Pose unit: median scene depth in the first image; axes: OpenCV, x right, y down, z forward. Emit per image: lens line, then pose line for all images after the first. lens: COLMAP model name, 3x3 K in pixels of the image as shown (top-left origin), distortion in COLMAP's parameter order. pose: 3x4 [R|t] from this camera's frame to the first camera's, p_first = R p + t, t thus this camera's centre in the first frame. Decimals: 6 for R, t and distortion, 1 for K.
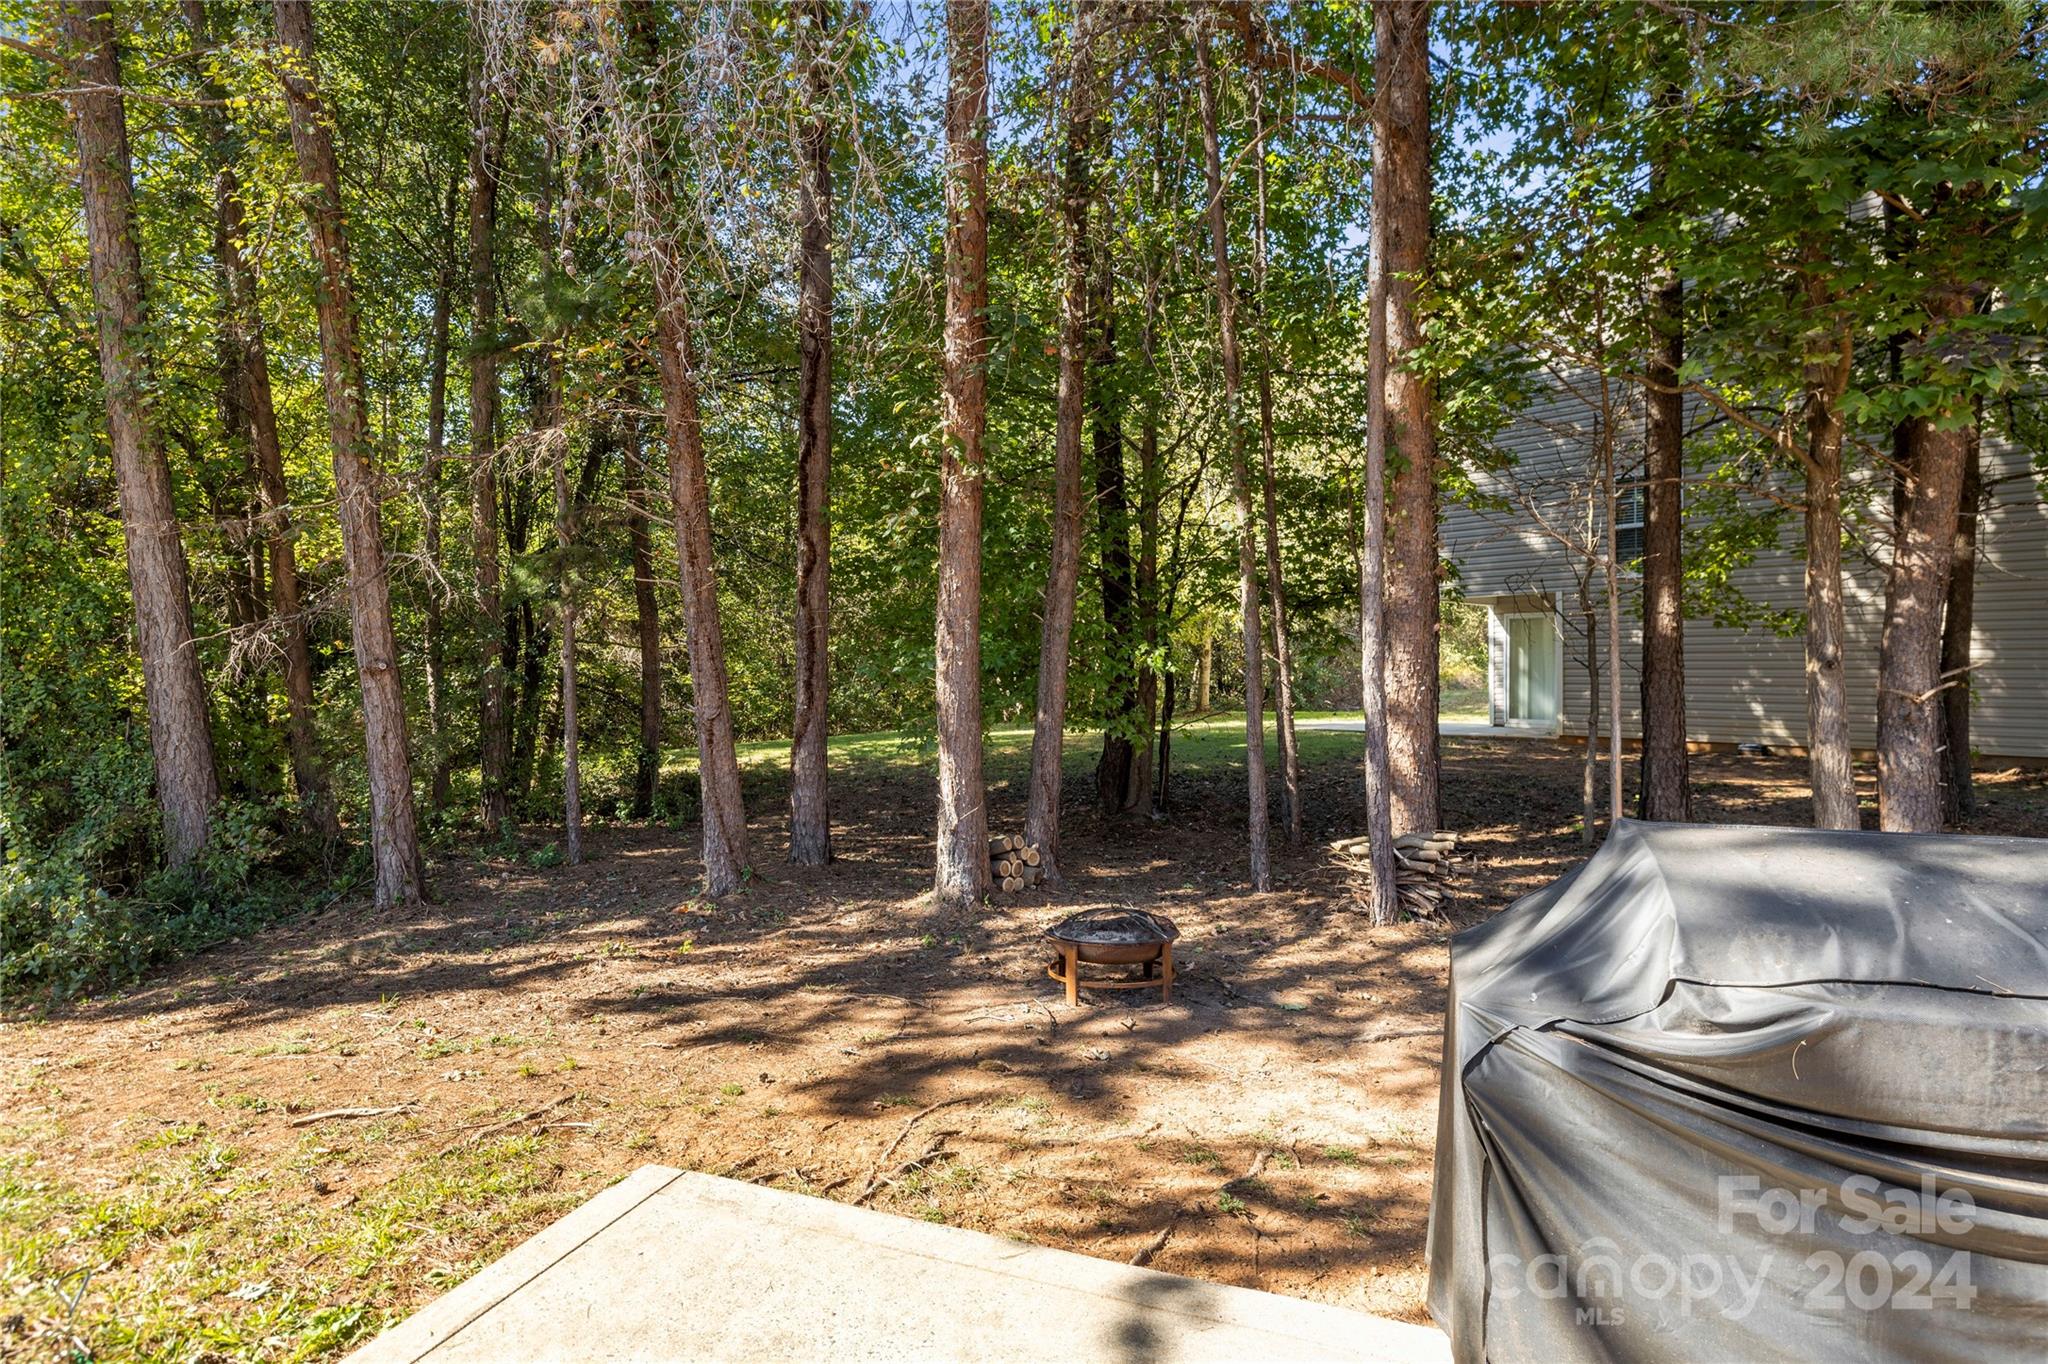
lens RADIAL K [[990.7, 0, 1021.0], [0, 990.7, 681.5], [0, 0, 1]] dist [-0.002665, -0.000240]
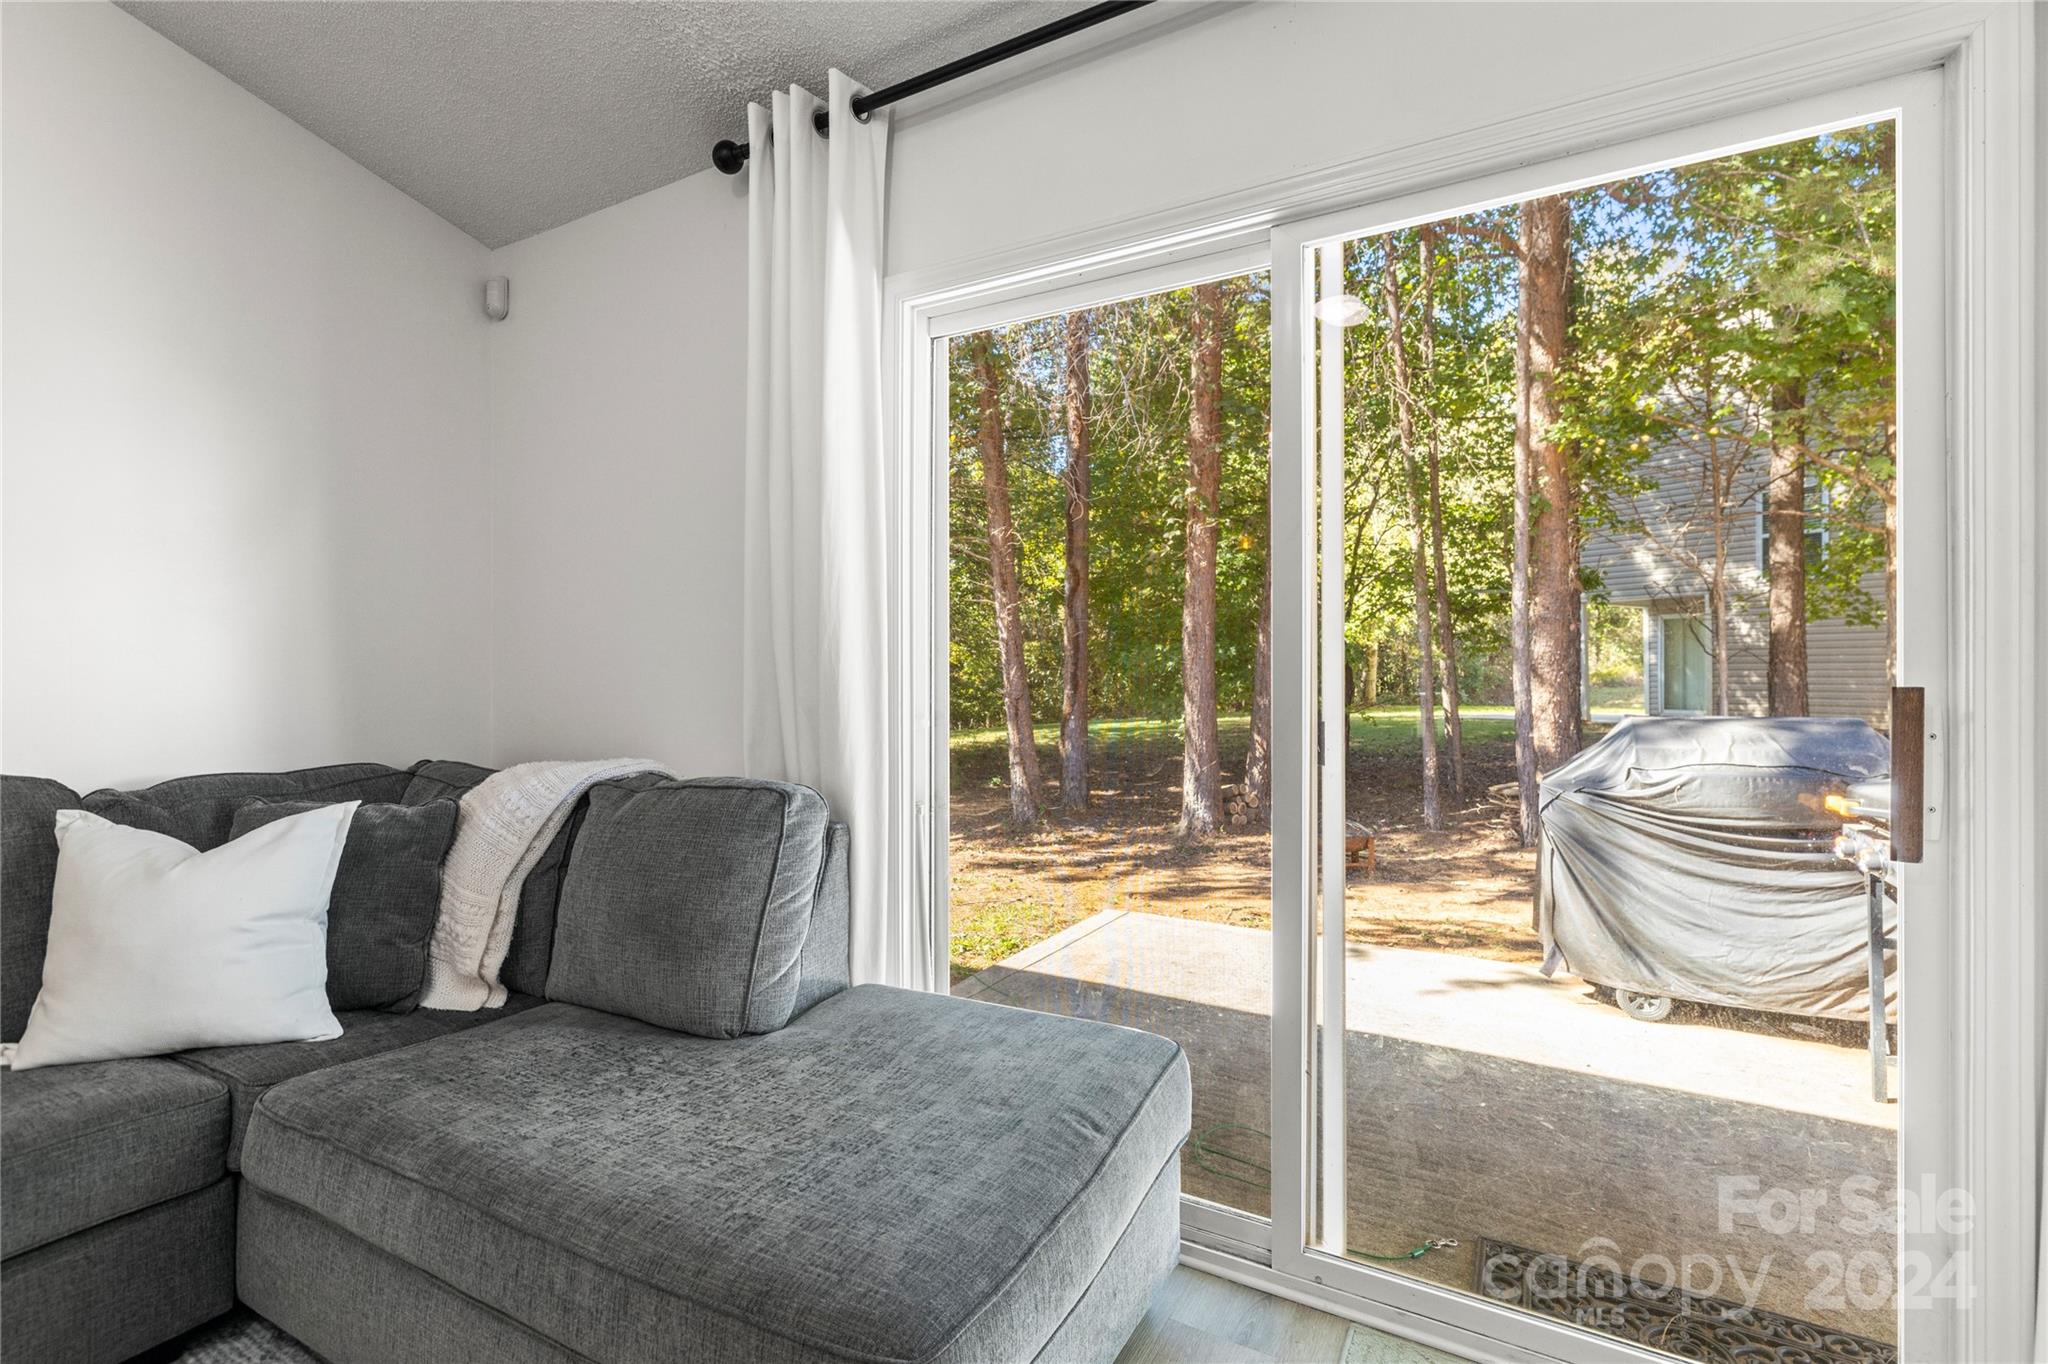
lens RADIAL K [[927.5, 0, 1026.8], [0, 927.5, 677.1], [0, 0, 1]] dist [-0.000245, 0.001262]
pose [[0.986646, -0.002686, -0.162855, -0.060695], [0.001287, 0.999961, -0.008694, 0.013352], [0.162872, 0.008369, 0.986612, -0.208654]]
